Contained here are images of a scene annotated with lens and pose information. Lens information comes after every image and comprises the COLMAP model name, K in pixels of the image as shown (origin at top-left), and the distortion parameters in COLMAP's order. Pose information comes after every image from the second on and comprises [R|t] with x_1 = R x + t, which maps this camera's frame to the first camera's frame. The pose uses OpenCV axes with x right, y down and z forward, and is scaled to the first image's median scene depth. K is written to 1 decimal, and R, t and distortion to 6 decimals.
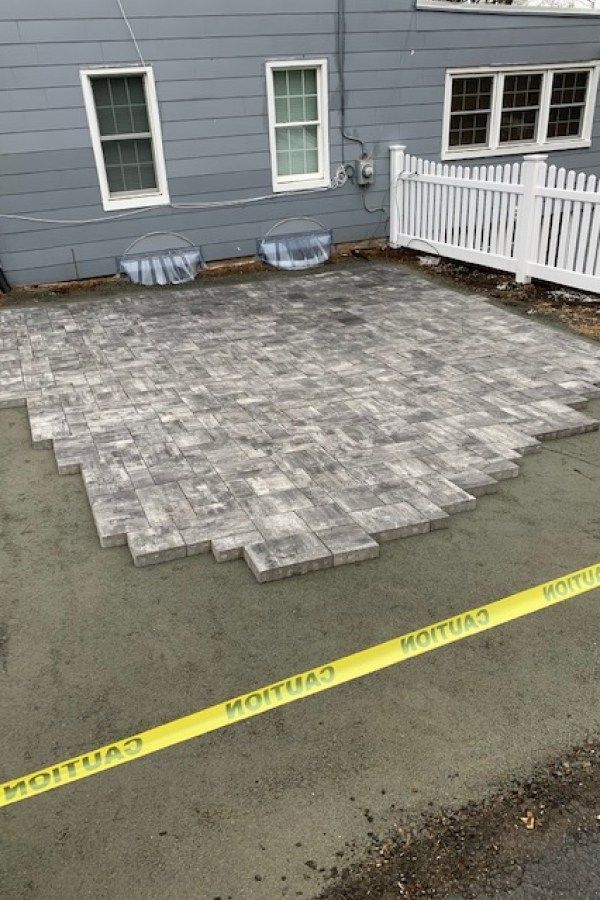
lens RADIAL K [[681.1, 0, 300.0], [0, 681.1, 450.0], [0, 0, 1]] dist [0.029140, -0.003433]
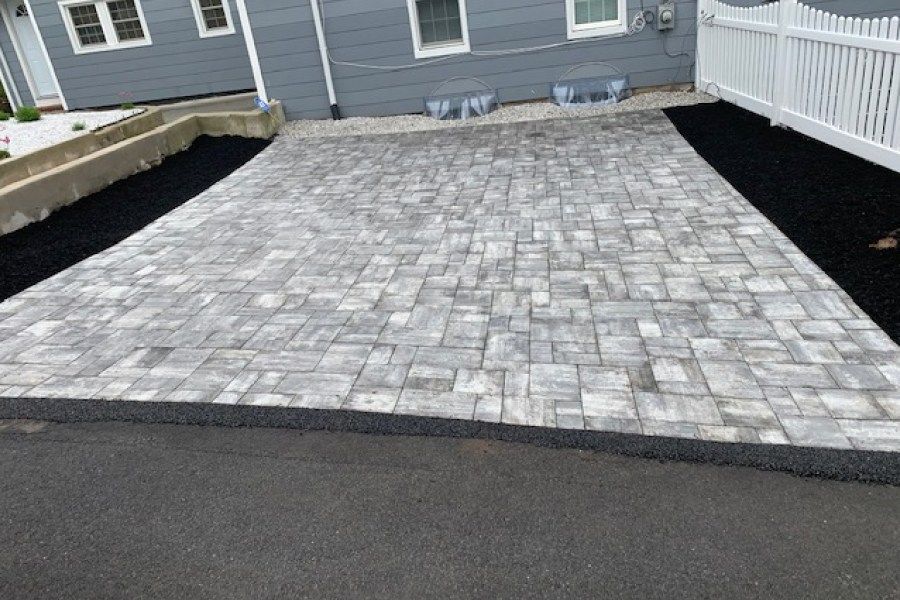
lens RADIAL K [[681.1, 0, 450.0], [0, 681.1, 300.0], [0, 0, 1]] dist [0.029140, -0.003433]
pose [[0.873082, 0.155071, -0.462255, 0.382127], [-0.154796, 0.987184, 0.038797, 0.014827], [0.462348, 0.037682, 0.885898, -0.024325]]
